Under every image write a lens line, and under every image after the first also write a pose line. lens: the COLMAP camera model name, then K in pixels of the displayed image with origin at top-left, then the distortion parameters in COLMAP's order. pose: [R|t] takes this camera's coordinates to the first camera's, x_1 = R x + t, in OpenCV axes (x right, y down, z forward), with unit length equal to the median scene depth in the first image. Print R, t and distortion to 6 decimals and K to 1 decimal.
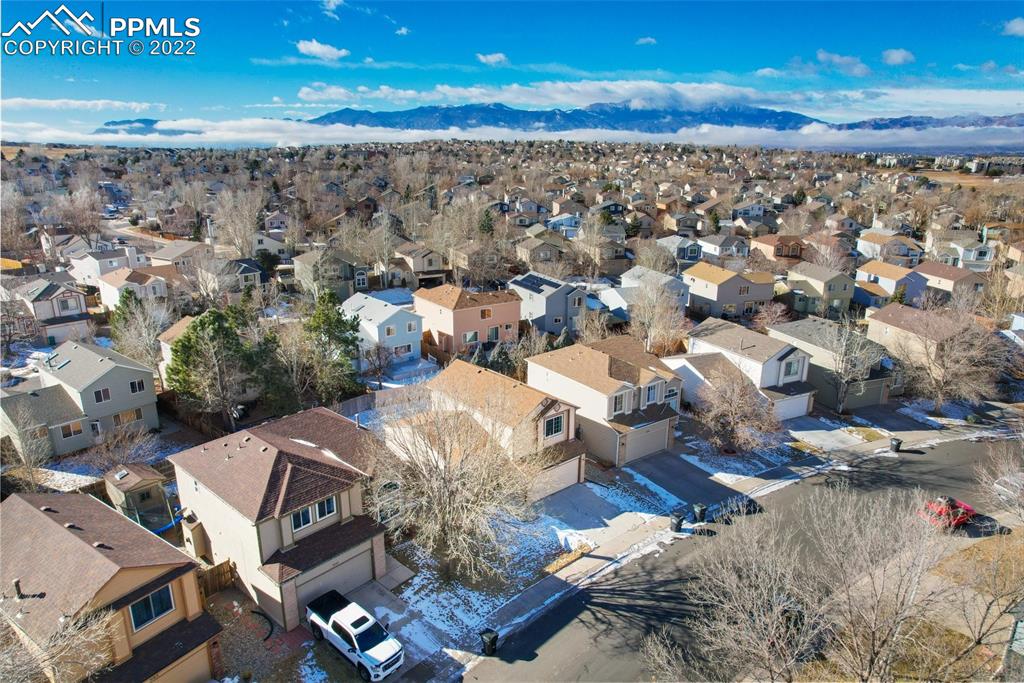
lens RADIAL K [[657.8, 0, 512.0], [0, 657.8, 341.5], [0, 0, 1]] dist [-0.073164, 0.070154]
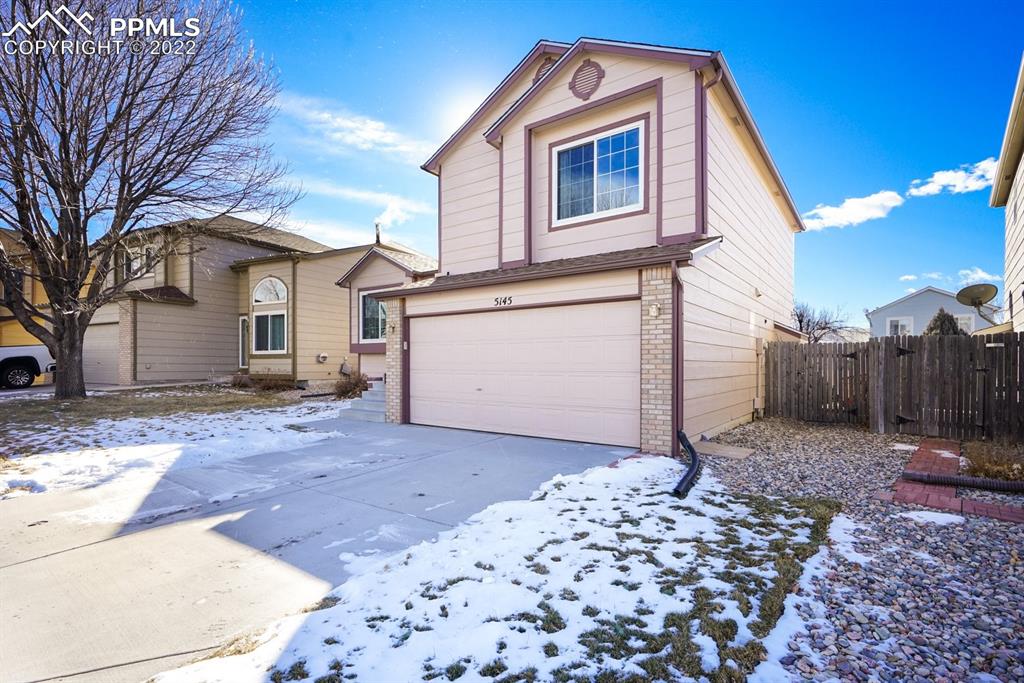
lens RADIAL K [[491.1, 0, 515.5], [0, 491.1, 365.4], [0, 0, 1]] dist [0.012787, 0.000102]
pose [[0.230089, -0.007171, -0.973143, 0.239763], [-0.282021, 0.956571, -0.073729, 0.223342], [0.931409, 0.291412, 0.218074, 0.974151]]
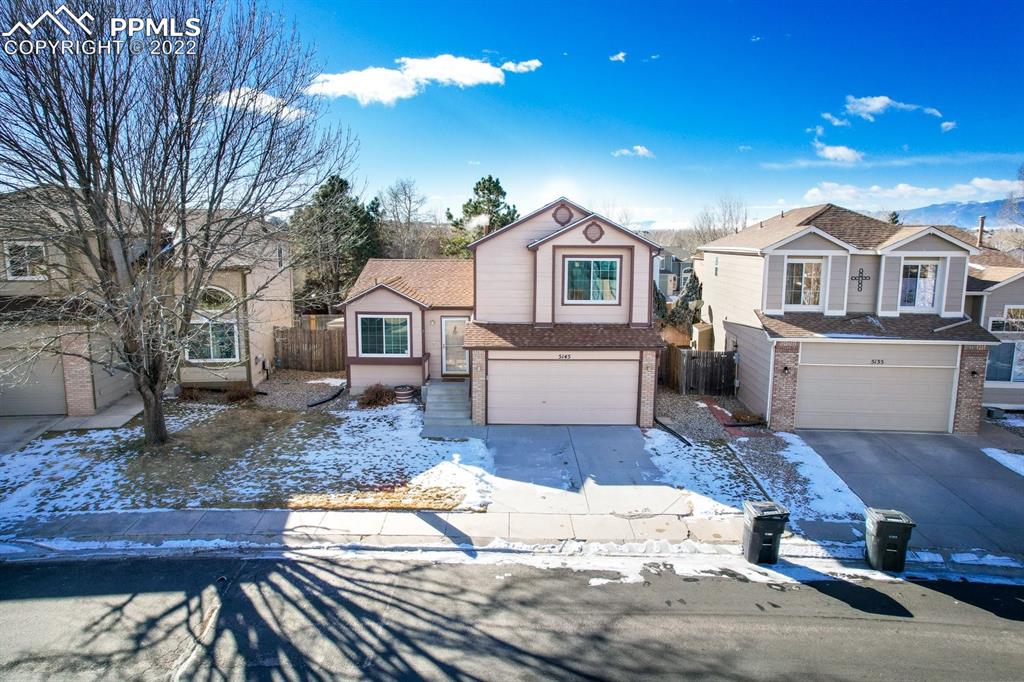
lens RADIAL K [[657.8, 0, 512.0], [0, 657.8, 341.0], [0, 0, 1]] dist [-0.073164, 0.070154]
pose [[0.761305, 0.092516, -0.641760, 0.323023], [-0.187740, 0.978823, -0.081604, 0.222010], [0.620620, 0.182610, 0.762551, 0.642247]]
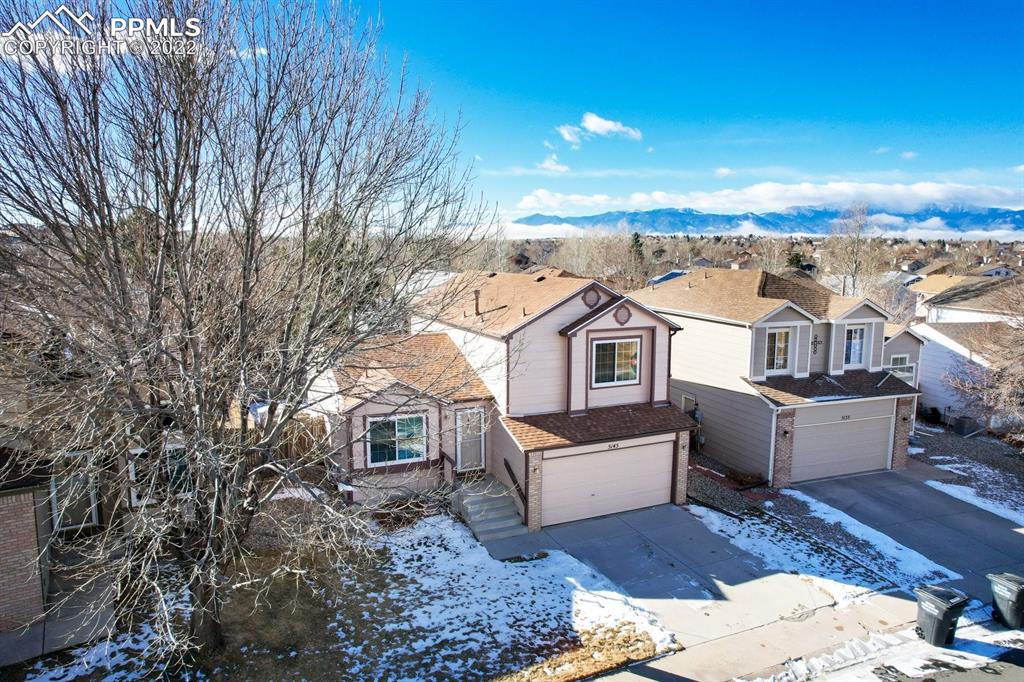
lens RADIAL K [[671.5, 0, 512.0], [0, 671.5, 341.0], [0, 0, 1]] dist [-0.079582, 0.074703]
pose [[0.962600, 0.034631, -0.268705, 0.119431], [-0.076711, 0.986049, -0.147724, 0.191554], [0.259840, 0.162812, 0.951827, 0.559707]]
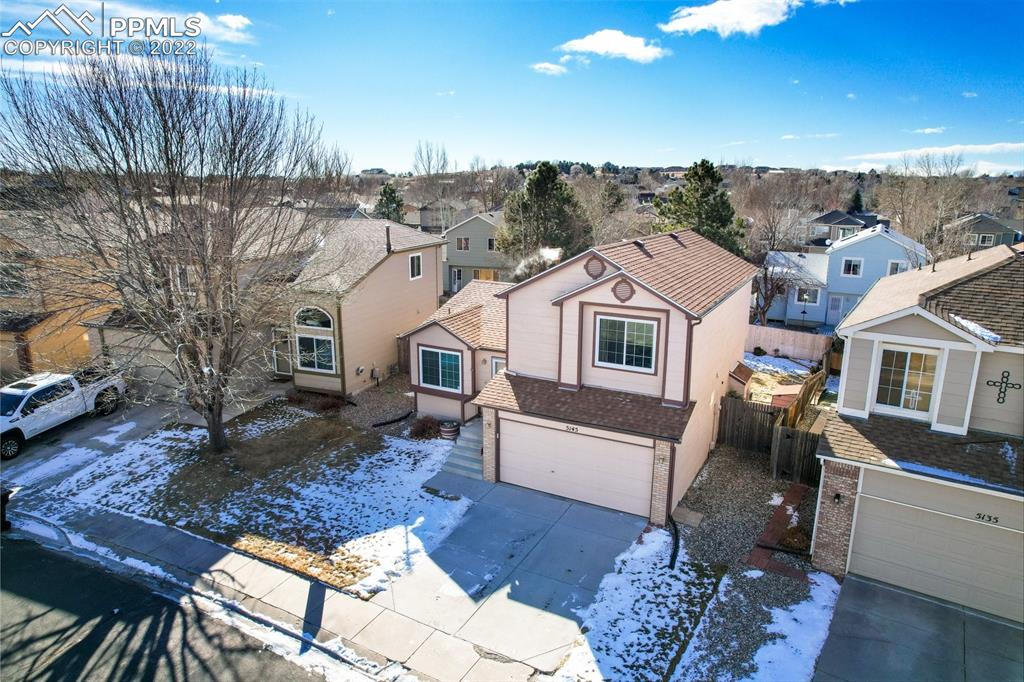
lens RADIAL K [[657.8, 0, 512.0], [0, 657.8, 341.0], [0, 0, 1]] dist [-0.073164, 0.070154]
pose [[0.356611, 0.214087, -0.909393, 0.404962], [-0.272368, 0.954930, 0.118000, 0.102102], [0.893669, 0.205609, 0.398849, 0.799945]]
